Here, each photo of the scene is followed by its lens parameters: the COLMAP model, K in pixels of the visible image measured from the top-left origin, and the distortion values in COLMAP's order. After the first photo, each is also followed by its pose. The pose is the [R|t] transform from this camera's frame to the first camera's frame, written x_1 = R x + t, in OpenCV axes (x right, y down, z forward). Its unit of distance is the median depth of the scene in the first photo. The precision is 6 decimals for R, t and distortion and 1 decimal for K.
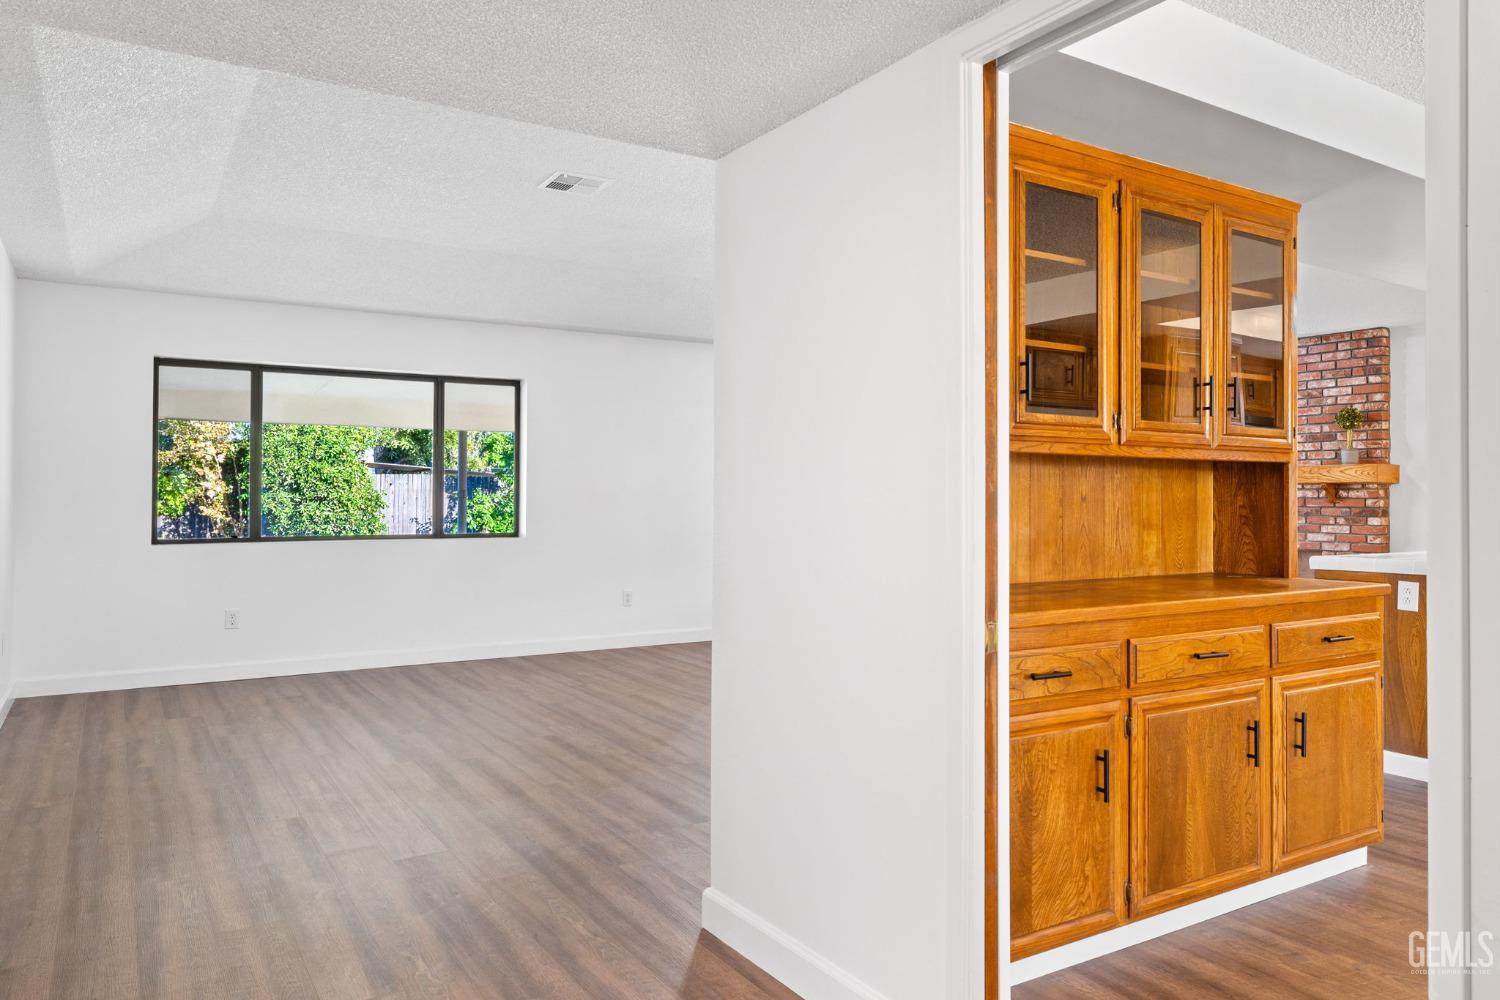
lens RADIAL K [[1015.9, 0, 743.9], [0, 1015.9, 480.4], [0, 0, 1]] dist [0.000353, 0.000128]
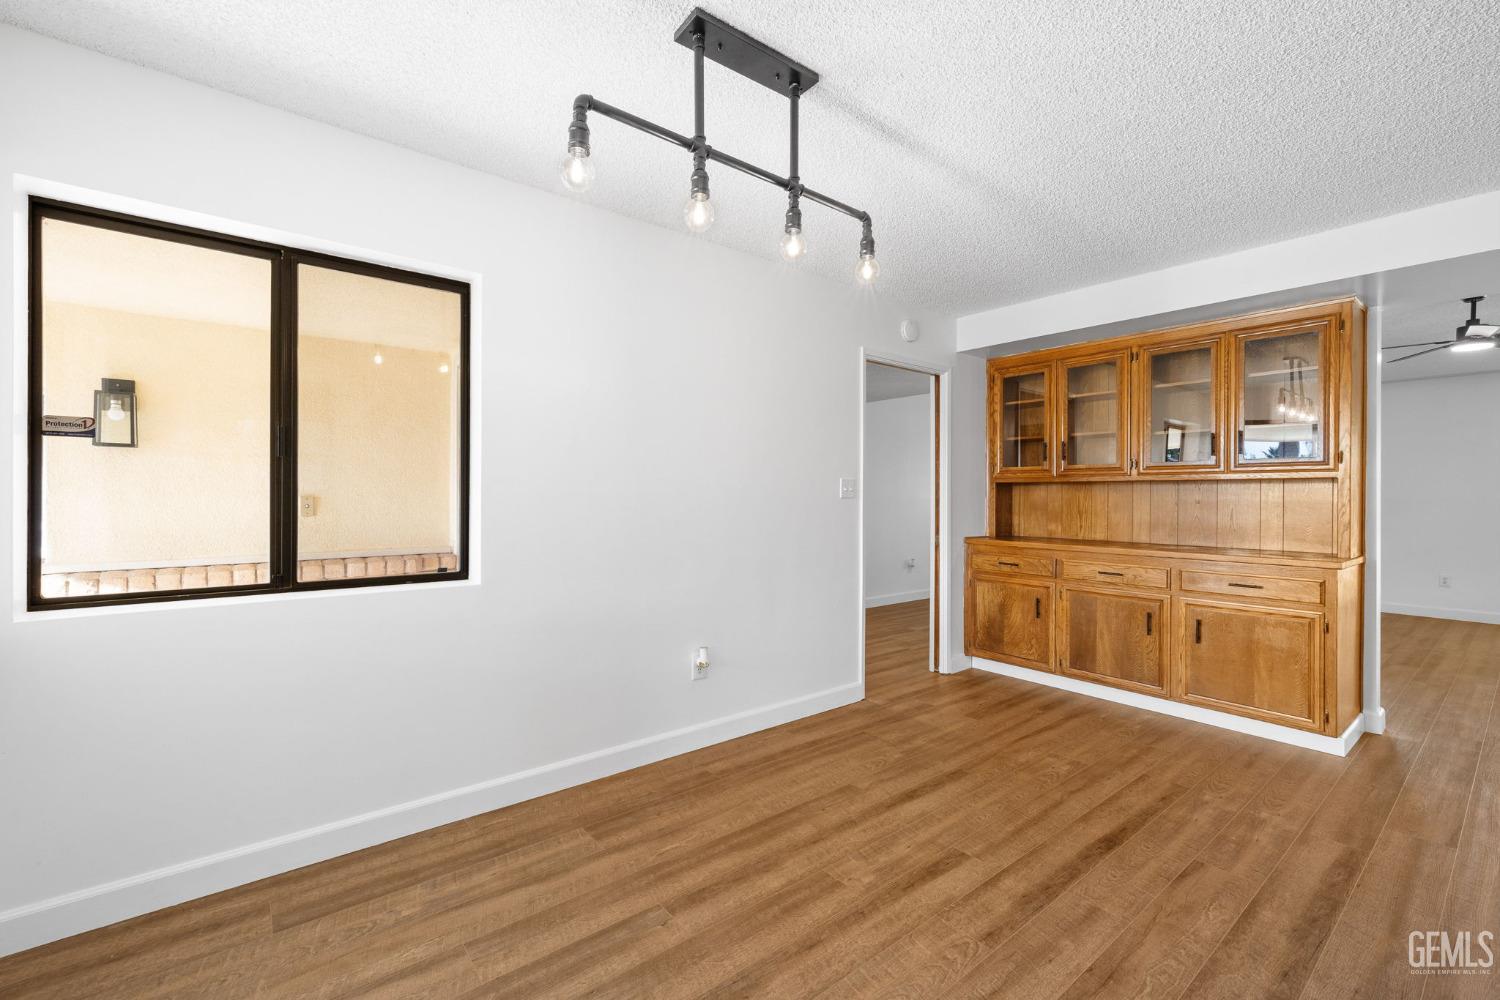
lens RADIAL K [[639.2, 0, 746.2], [0, 639.2, 493.9], [0, 0, 1]] dist [0.002569, 0.000686]
pose [[0.123361, -0.004990, -0.992349, 0.615789], [0.010101, 0.999942, -0.003773, -0.000189], [0.992310, -0.009558, 0.123404, 0.022218]]
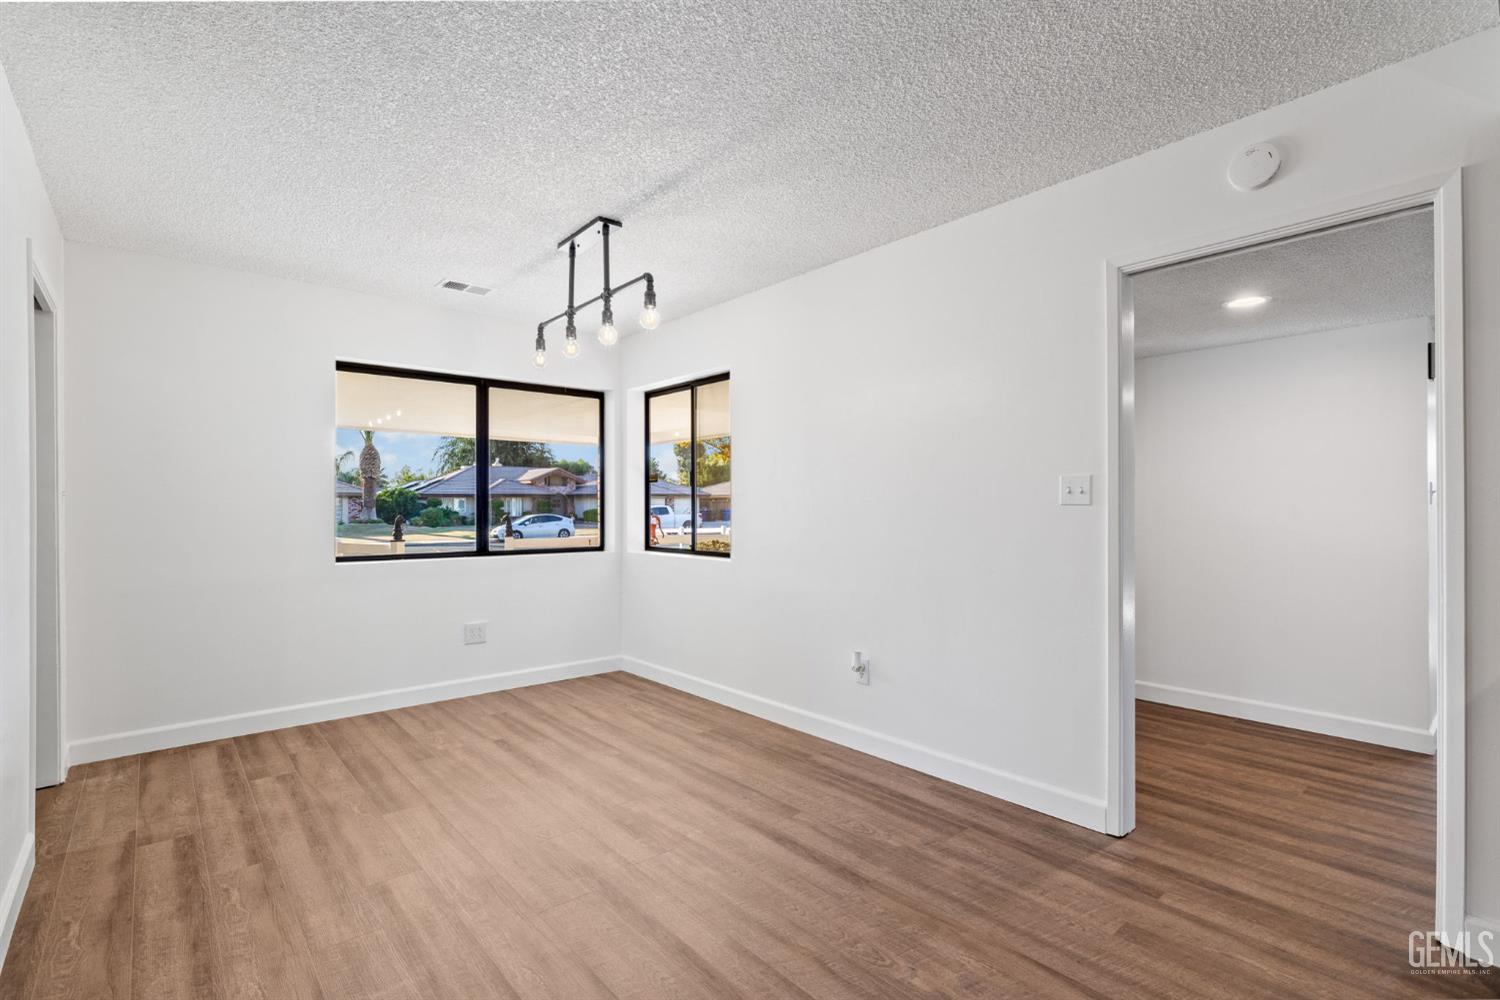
lens RADIAL K [[704.3, 0, 740.3], [0, 704.3, 500.9], [0, 0, 1]] dist [-0.000626, 0.000276]
pose [[-0.989332, -0.004092, -0.145624, 0.355129], [-0.000318, 0.999664, -0.025928, 0.009120], [0.145681, -0.025605, -0.989000, 0.480980]]
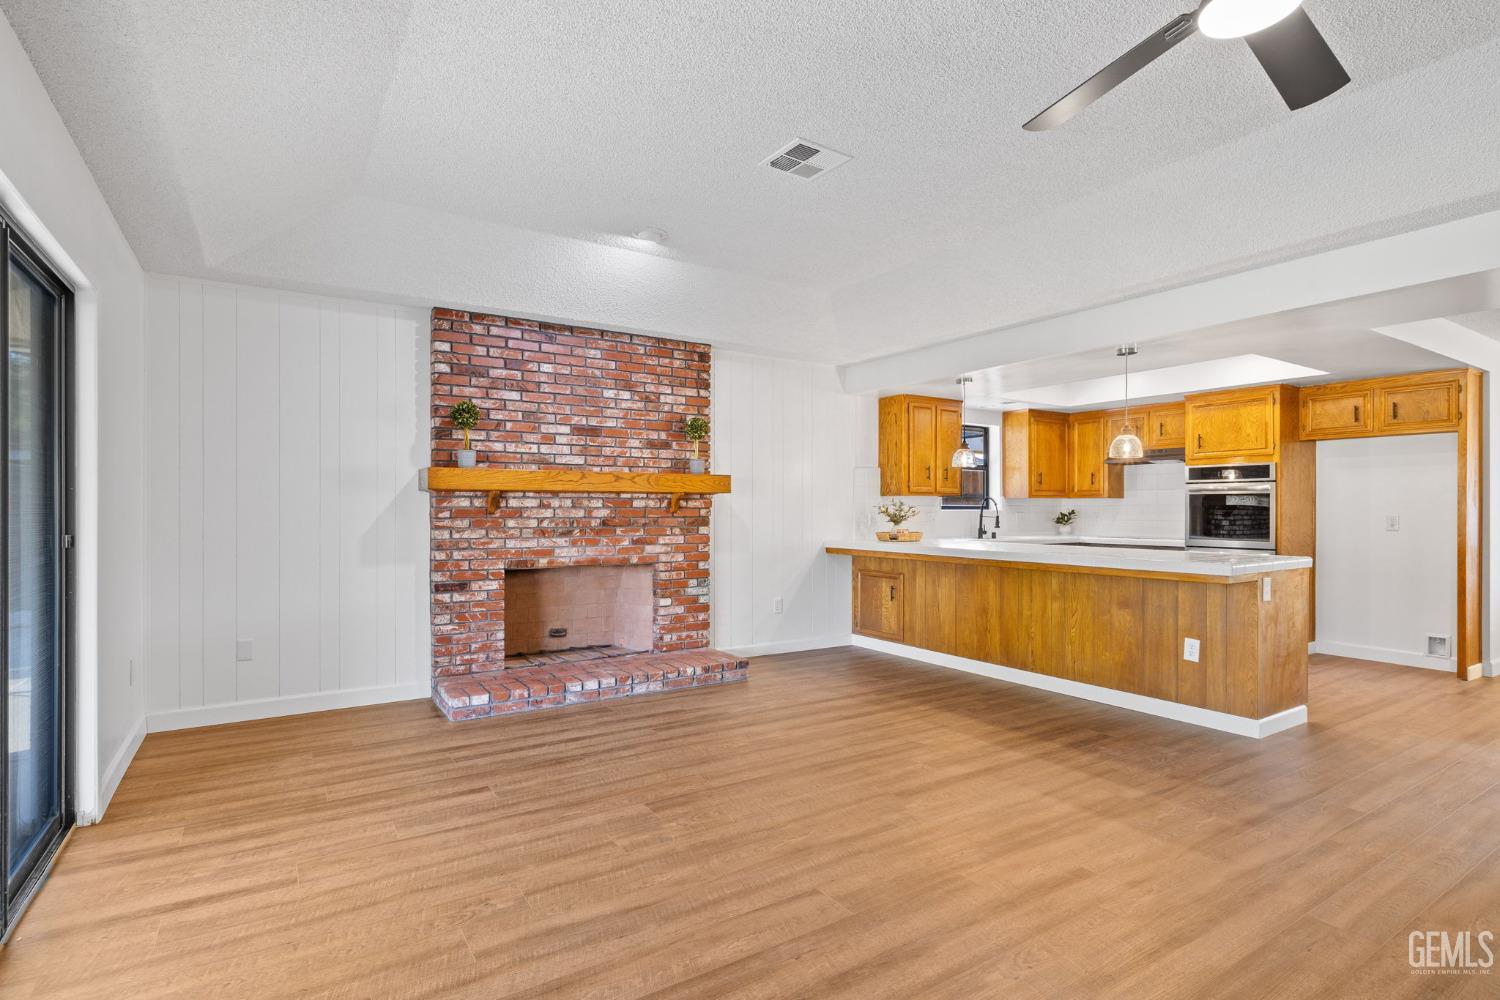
lens RADIAL K [[743.1, 0, 744.3], [0, 743.1, 508.6], [0, 0, 1]] dist [-0.003145, 0.000013]
pose [[-0.019218, -0.005940, 0.999798, -0.137751], [-0.018259, 0.999818, 0.005589, 0.012883], [-0.999649, -0.018148, -0.019322, 0.953453]]
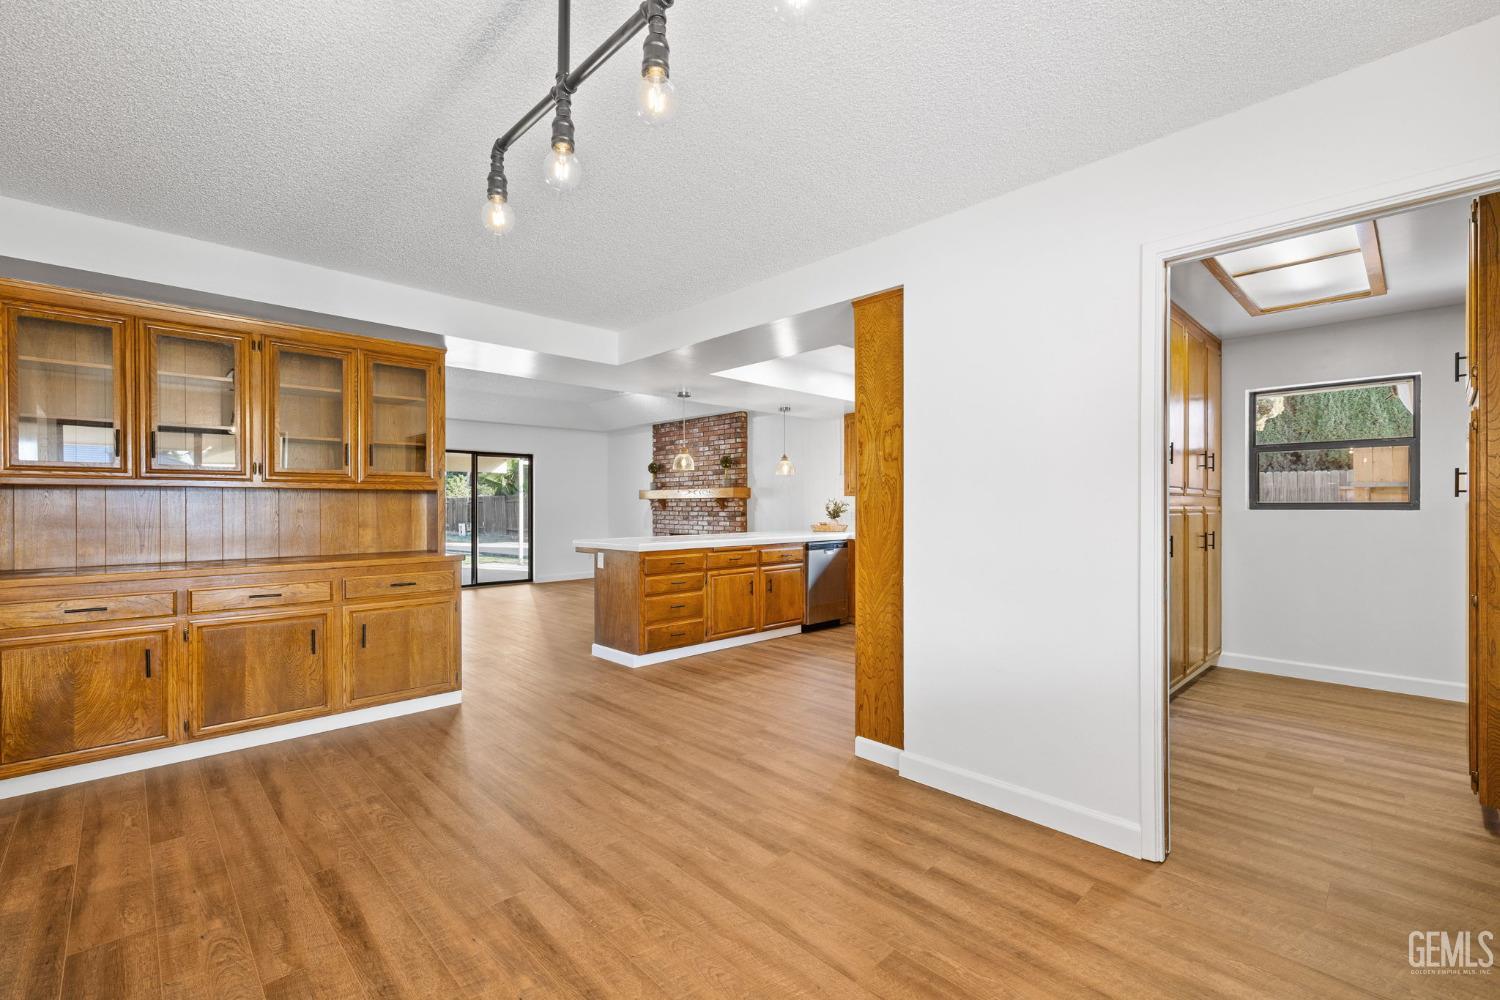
lens RADIAL K [[645.1, 0, 747.3], [0, 645.1, 506.2], [0, 0, 1]] dist [0.002239, 0.000459]
pose [[0.976981, -0.007996, 0.213177, 0.383184], [0.004102, 0.999817, 0.018702, -0.003803], [-0.213288, -0.017397, 0.976835, -0.121874]]
